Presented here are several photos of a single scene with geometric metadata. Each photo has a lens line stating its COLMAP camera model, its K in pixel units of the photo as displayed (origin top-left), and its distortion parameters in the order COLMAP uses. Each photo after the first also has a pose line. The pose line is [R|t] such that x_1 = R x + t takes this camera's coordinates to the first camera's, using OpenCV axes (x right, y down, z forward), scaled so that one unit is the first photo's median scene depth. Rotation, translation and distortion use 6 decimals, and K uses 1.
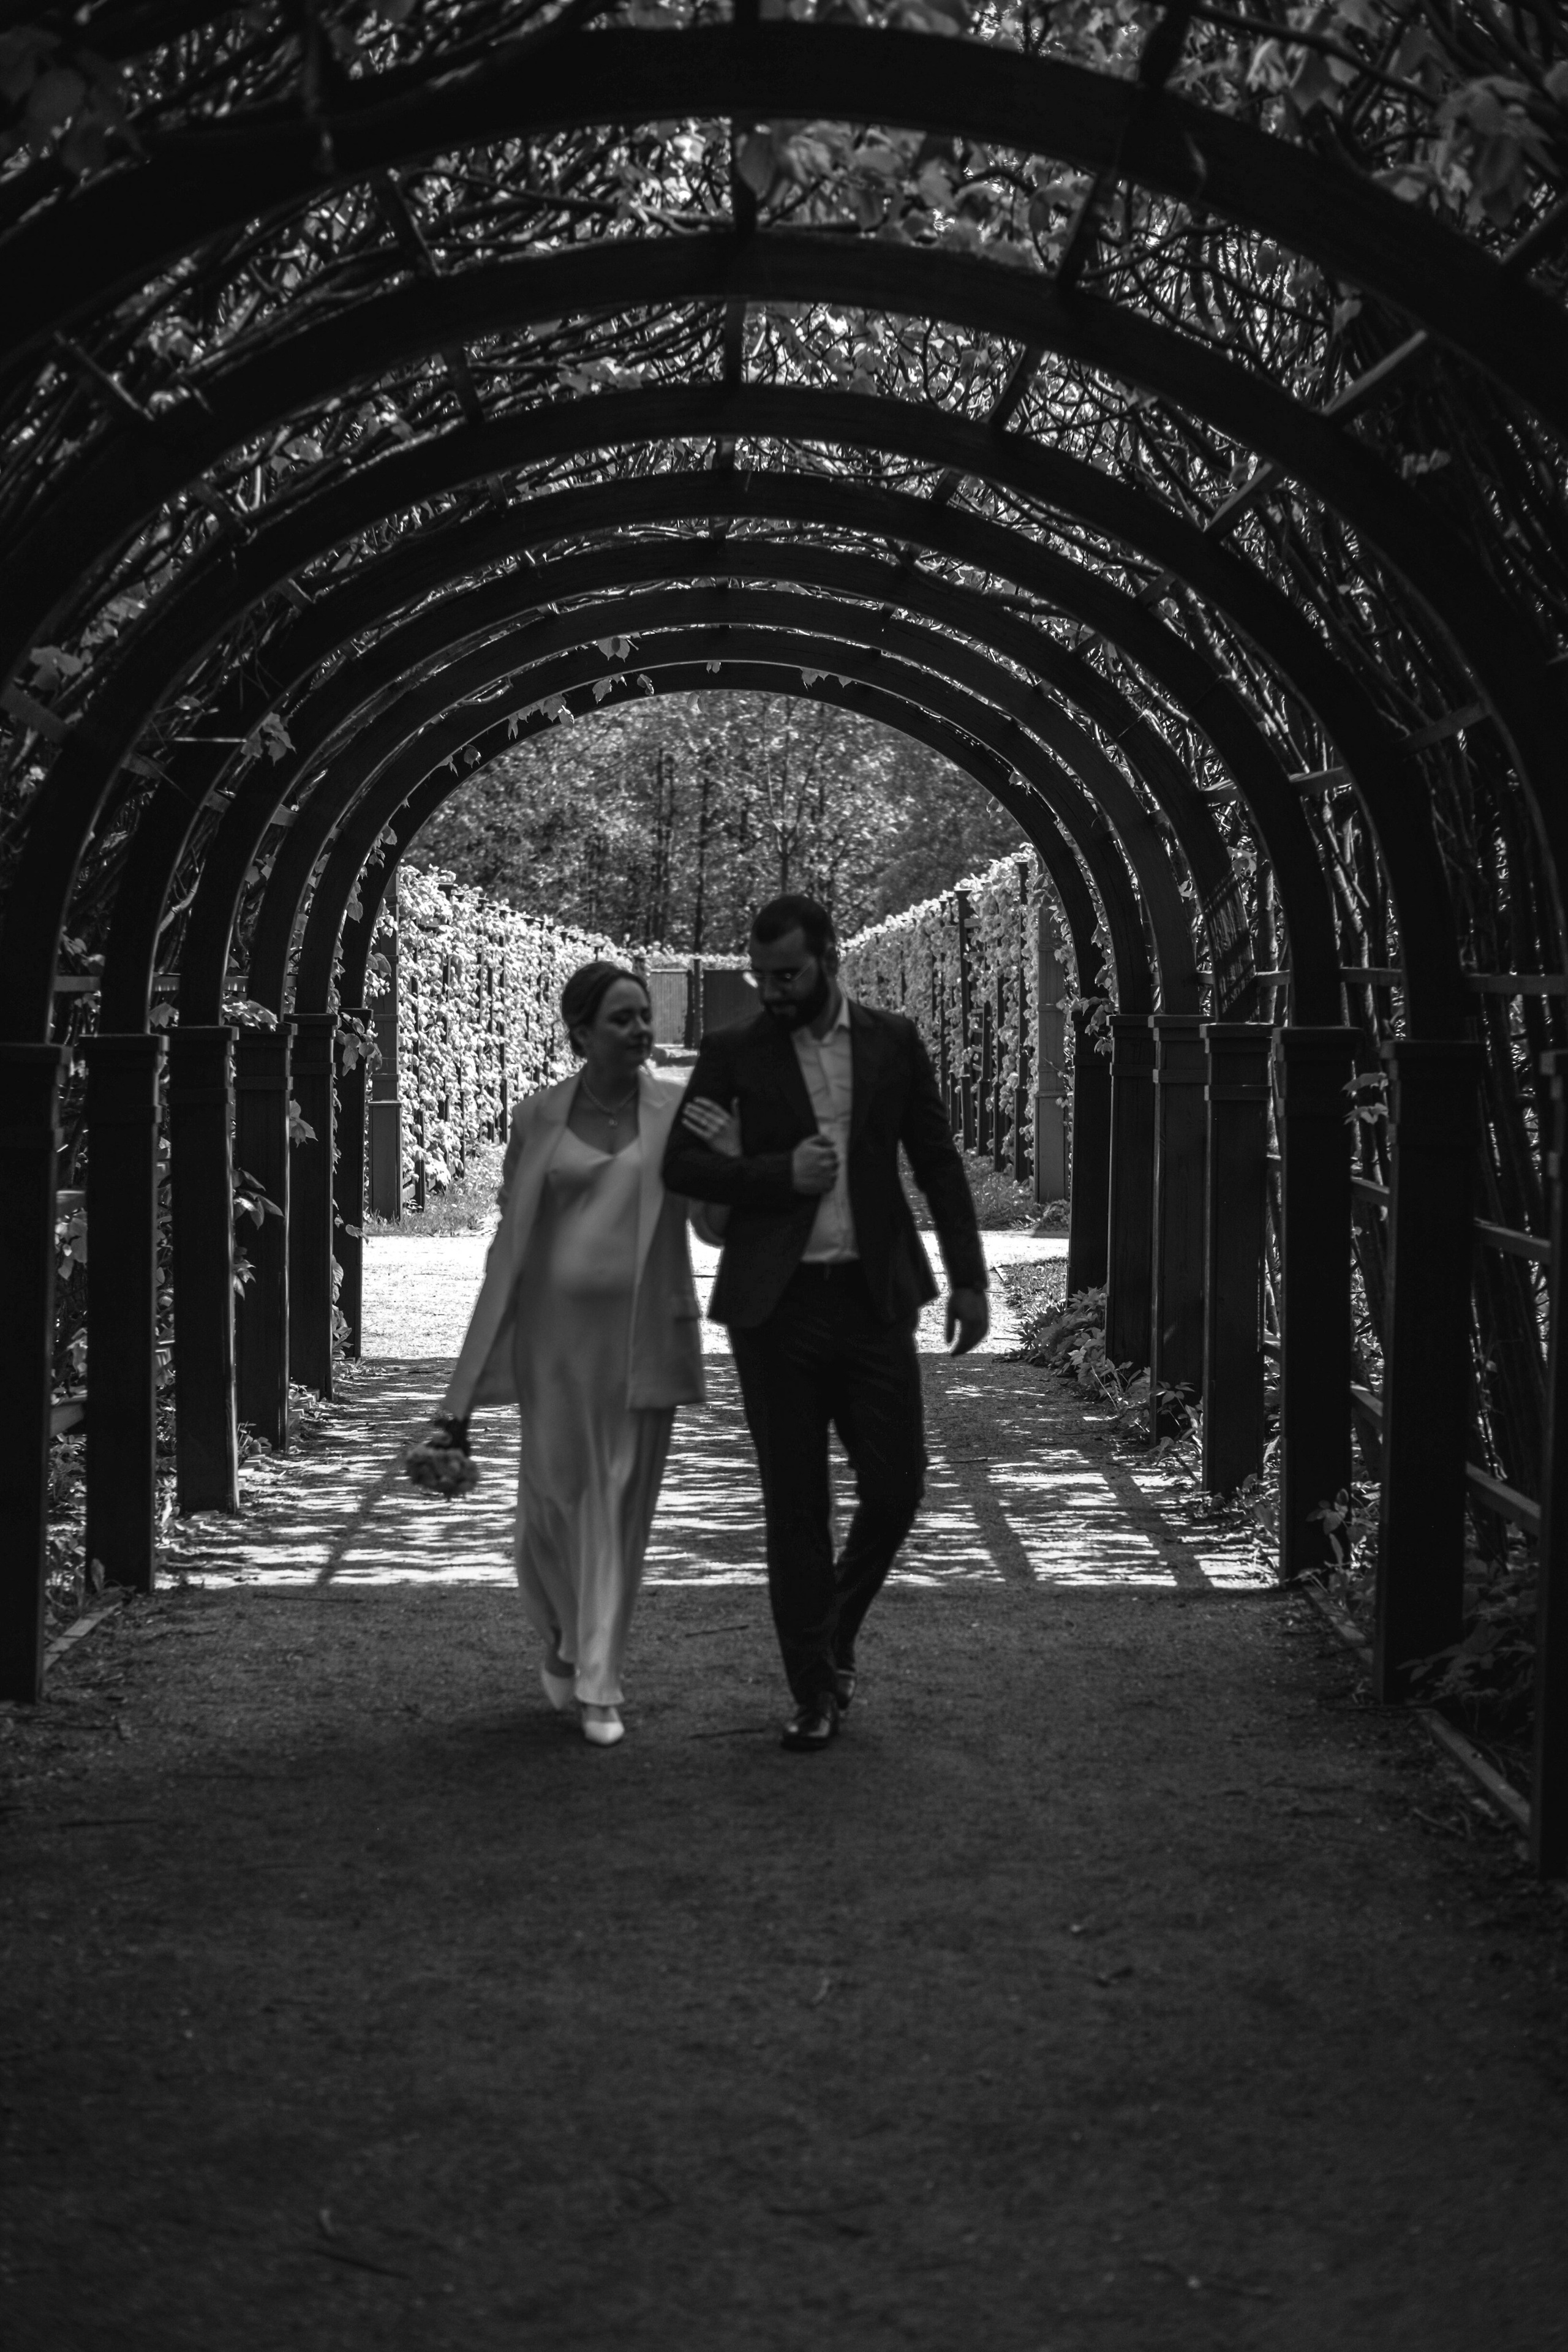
lens RADIAL K [[4990.9, 0, 783.5], [0, 4990.9, 1176.2], [0, 0, 1]] dist [0.003235, 0.218012]
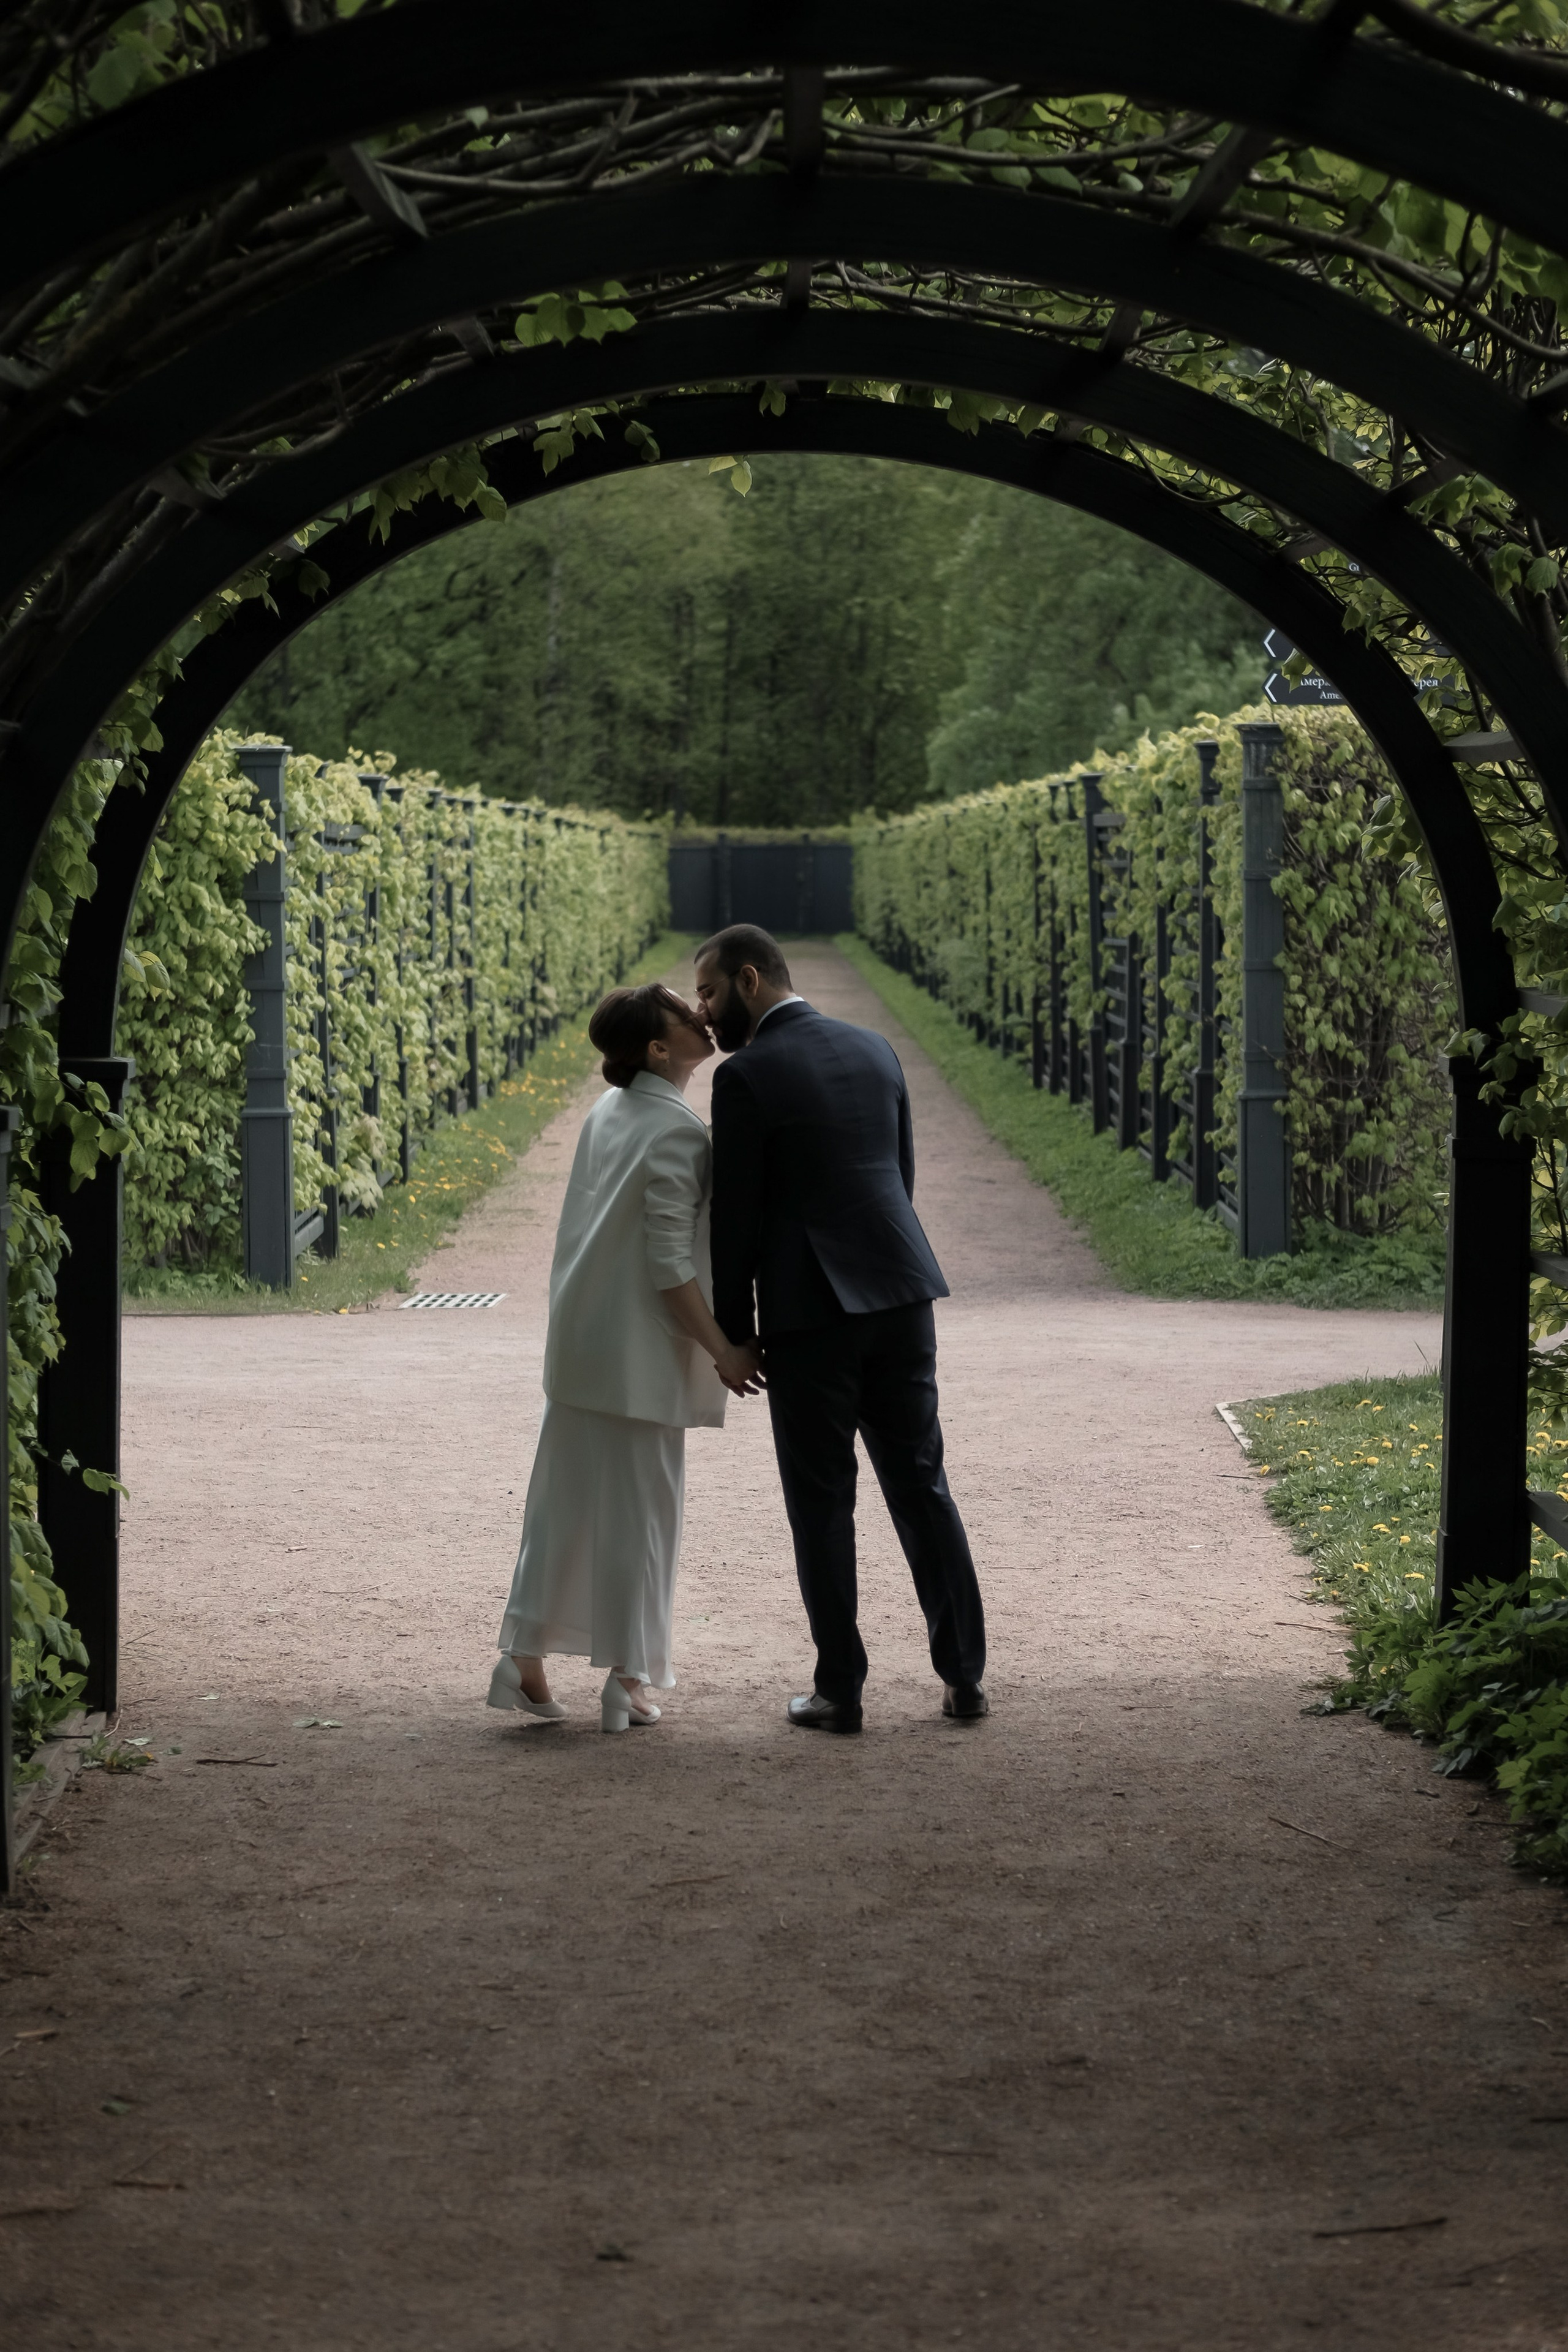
lens RADIAL K [[5023.8, 0, 785.6], [0, 5023.8, 1071.0], [0, 0, 1]] dist [0.298805, 0.088433]
pose [[0.999975, -0.005772, -0.004140, -0.006463], [0.005809, 0.999942, 0.009015, -0.021894], [0.004087, -0.009038, 0.999951, 0.276567]]
